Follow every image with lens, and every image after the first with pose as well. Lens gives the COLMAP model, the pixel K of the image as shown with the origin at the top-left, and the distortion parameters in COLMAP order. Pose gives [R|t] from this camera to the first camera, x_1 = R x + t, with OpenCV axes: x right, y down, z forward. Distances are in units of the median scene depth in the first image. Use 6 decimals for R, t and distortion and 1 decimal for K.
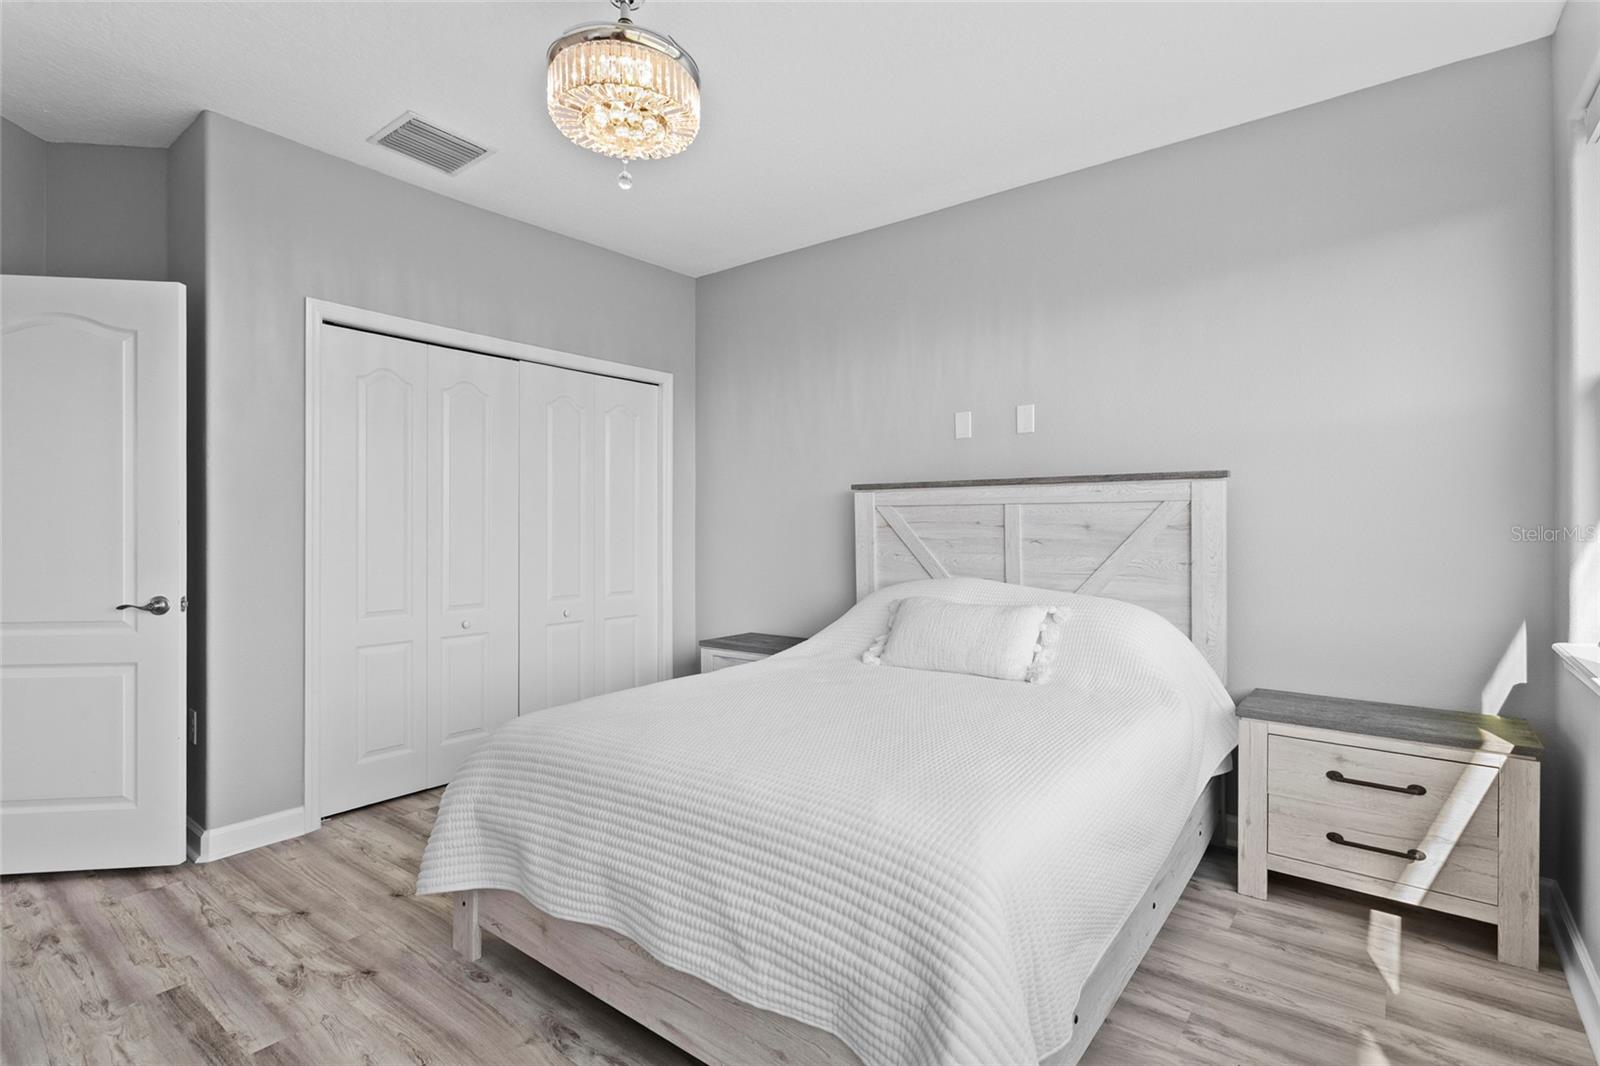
lens RADIAL K [[753.3, 0, 791.6], [0, 753.3, 532.0], [0, 0, 1]] dist [0.002796, 0.001247]
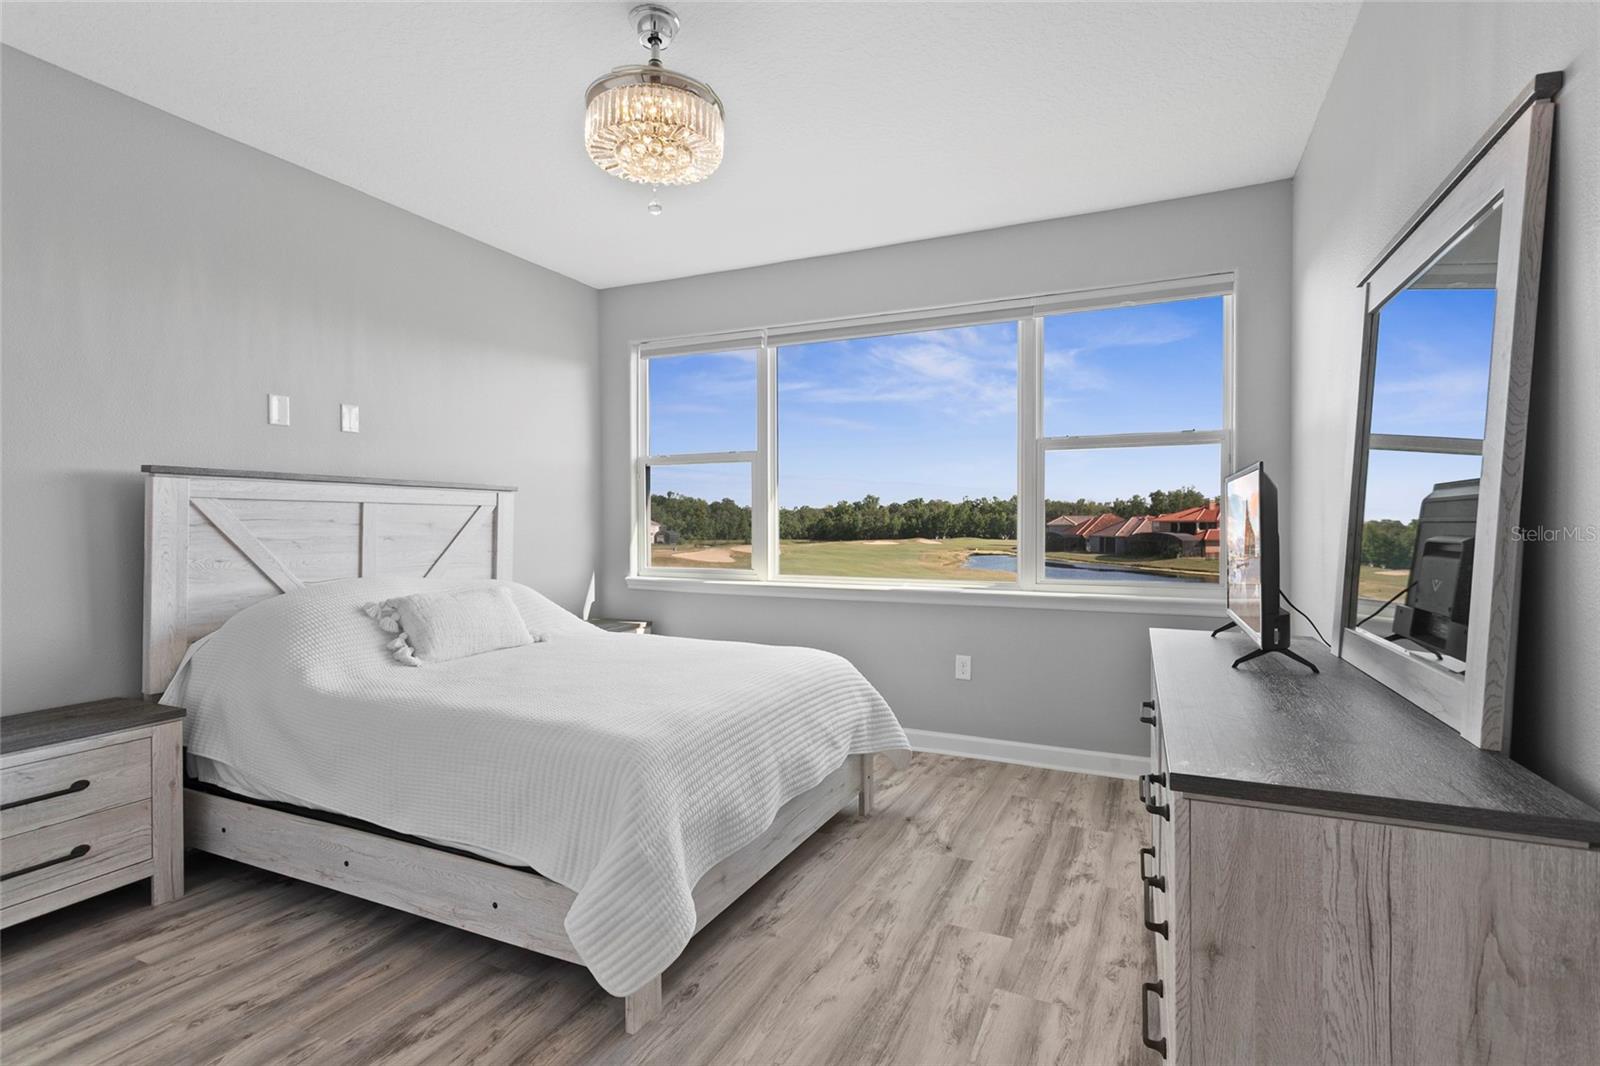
lens RADIAL K [[753.3, 0, 795.8], [0, 753.3, 524.3], [0, 0, 1]] dist [0.002796, 0.001247]
pose [[-0.195864, -0.002107, 0.980629, -0.875434], [0.006450, 0.999973, 0.003436, -0.007942], [-0.980610, 0.006998, -0.195845, 0.663853]]
